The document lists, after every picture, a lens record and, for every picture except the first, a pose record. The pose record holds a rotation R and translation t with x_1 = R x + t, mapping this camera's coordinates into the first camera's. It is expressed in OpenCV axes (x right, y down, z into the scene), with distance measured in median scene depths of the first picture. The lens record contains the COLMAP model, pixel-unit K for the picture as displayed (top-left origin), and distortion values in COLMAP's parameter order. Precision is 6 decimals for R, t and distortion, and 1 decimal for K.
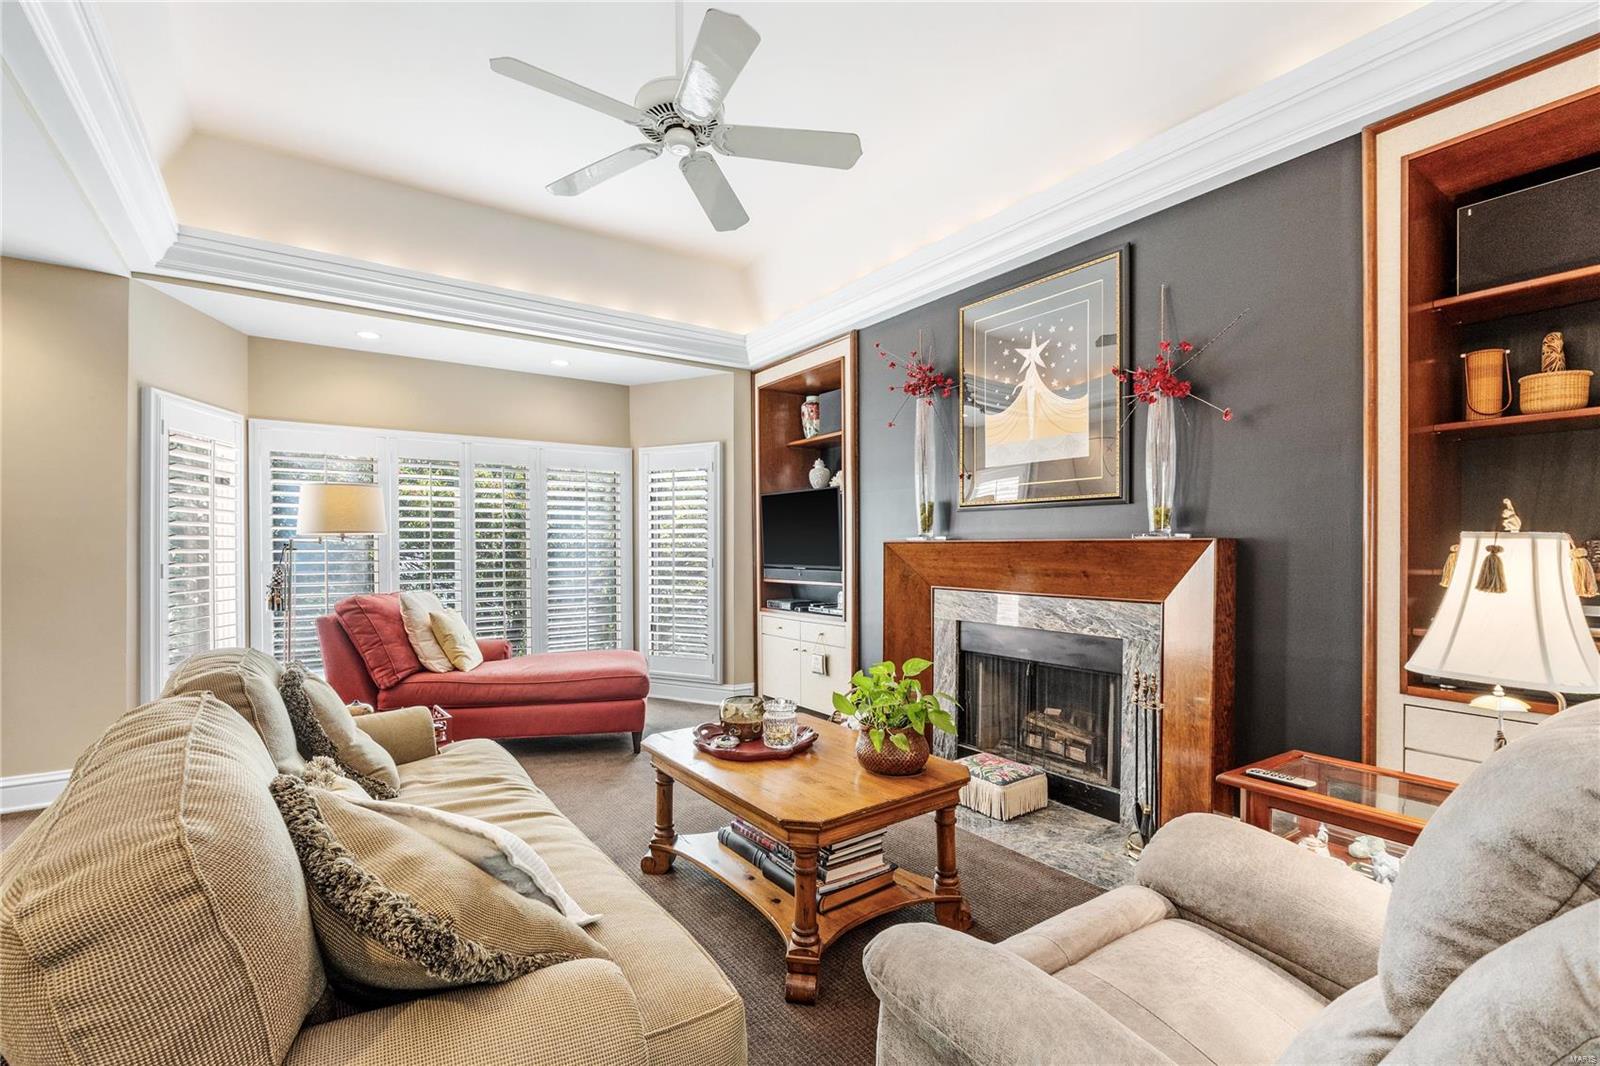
lens RADIAL K [[679.1, 0, 802.4], [0, 679.1, 546.7], [0, 0, 1]] dist [-0.001641, 0.000307]
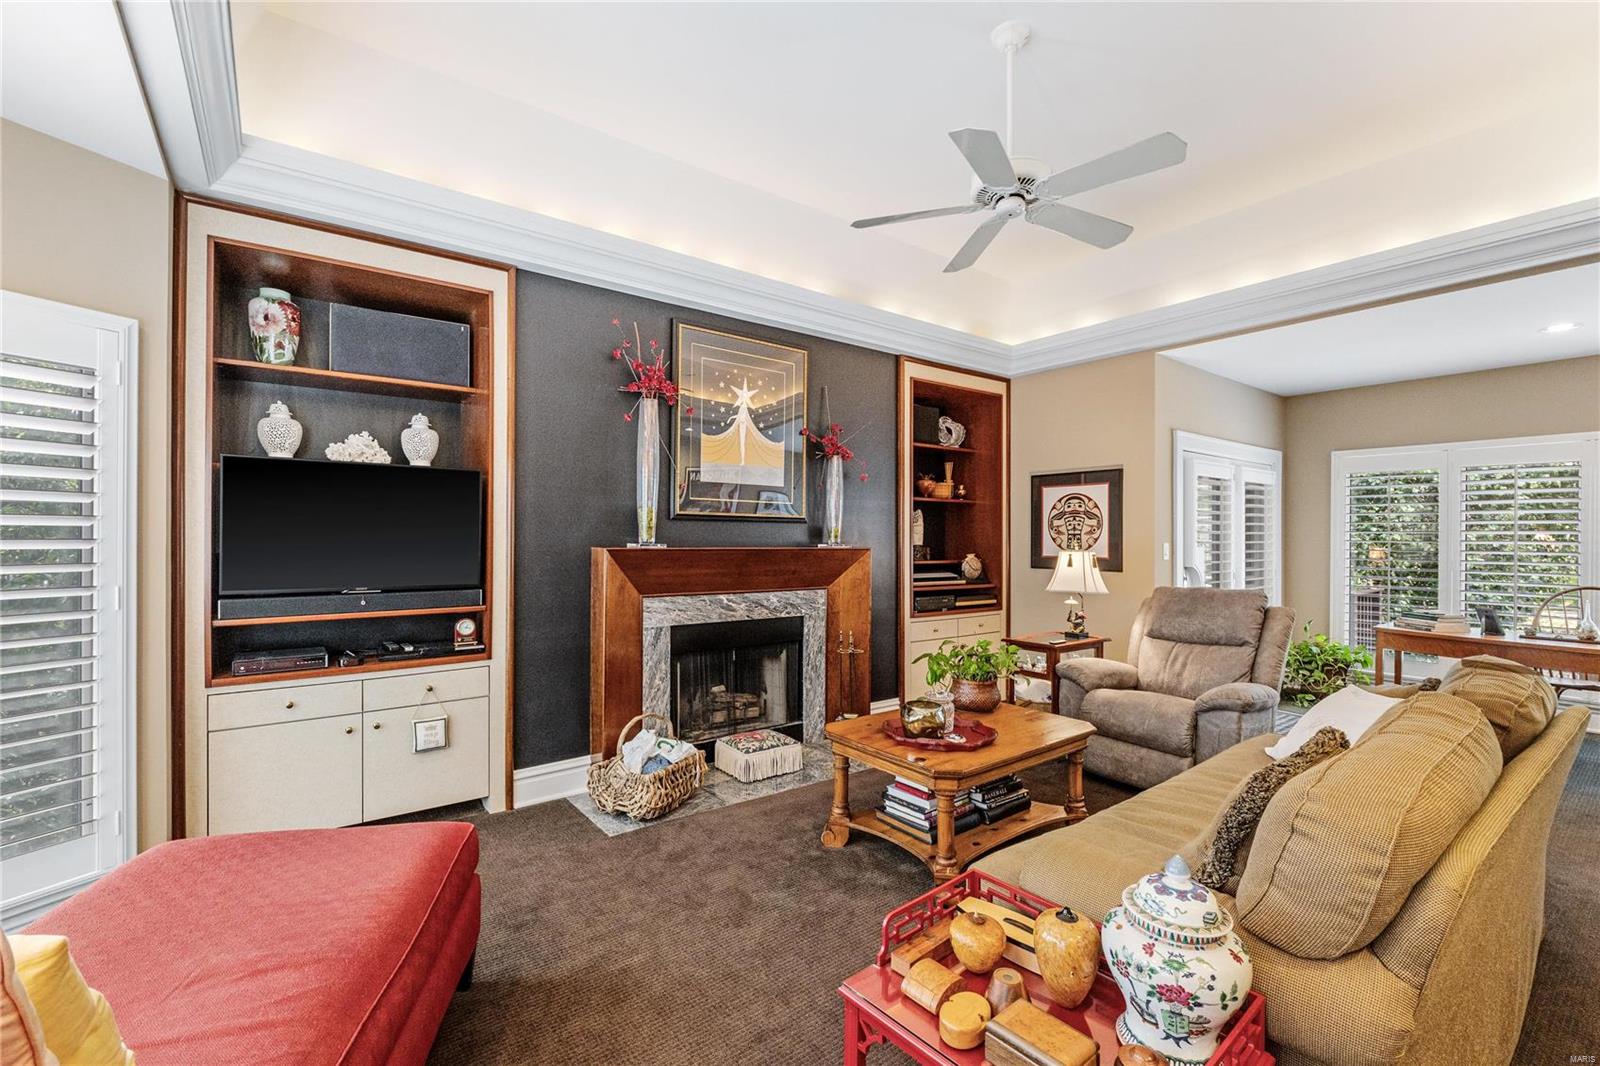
lens RADIAL K [[679.1, 0, 797.3], [0, 679.1, 531.8], [0, 0, 1]] dist [-0.001641, 0.000307]
pose [[-0.002726, 0.012559, 0.999917, -0.880895], [-0.001518, 0.999920, -0.012563, -0.022477], [-0.999995, -0.001552, -0.002707, 0.905830]]
